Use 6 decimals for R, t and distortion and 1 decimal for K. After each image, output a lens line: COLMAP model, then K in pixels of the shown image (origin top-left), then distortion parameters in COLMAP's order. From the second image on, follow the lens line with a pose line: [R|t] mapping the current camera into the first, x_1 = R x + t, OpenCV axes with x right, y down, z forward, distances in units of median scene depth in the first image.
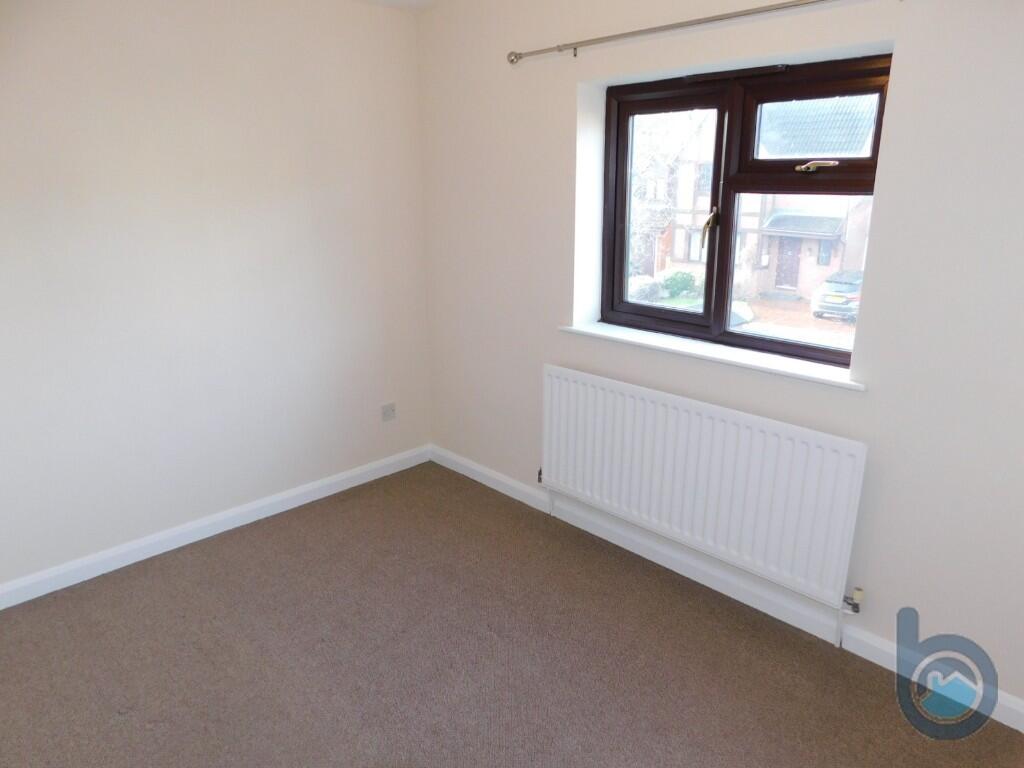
lens RADIAL K [[691.9, 0, 518.8], [0, 691.9, 385.2], [0, 0, 1]] dist [-0.063636, 0.000682]
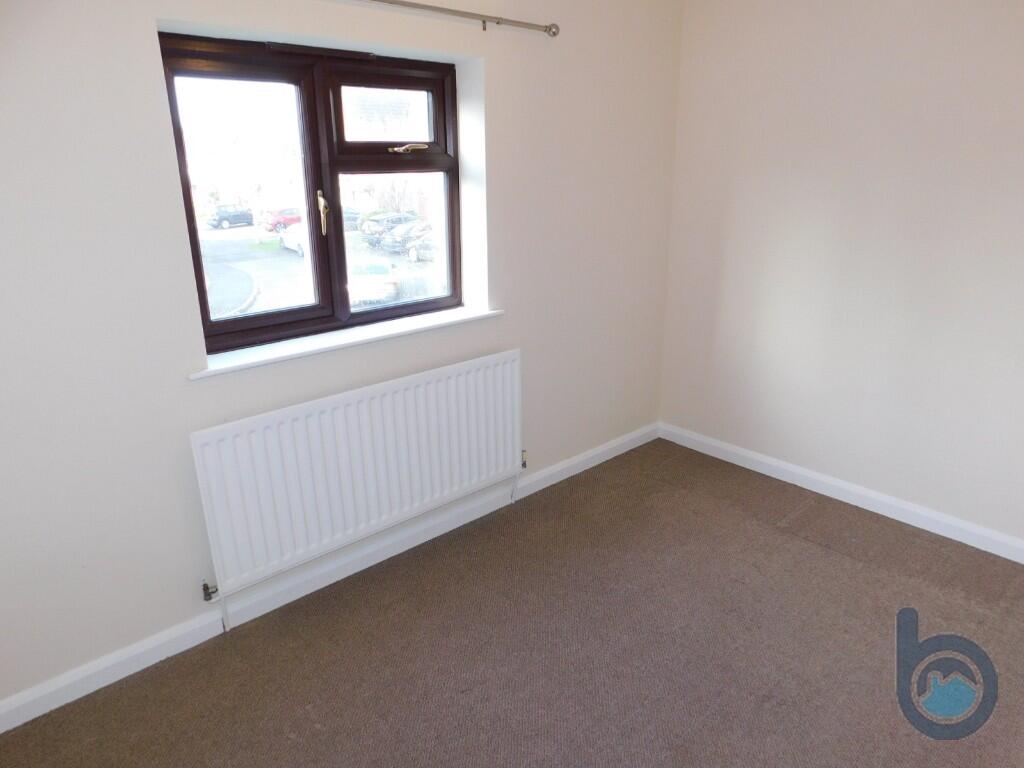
lens RADIAL K [[691.9, 0, 518.8], [0, 691.9, 385.2], [0, 0, 1]] dist [-0.063636, 0.000682]
pose [[-0.015990, -0.302358, 0.953060, -0.756957], [0.286047, 0.911960, 0.294118, -0.228363], [-0.958082, 0.277323, 0.071906, 0.793082]]
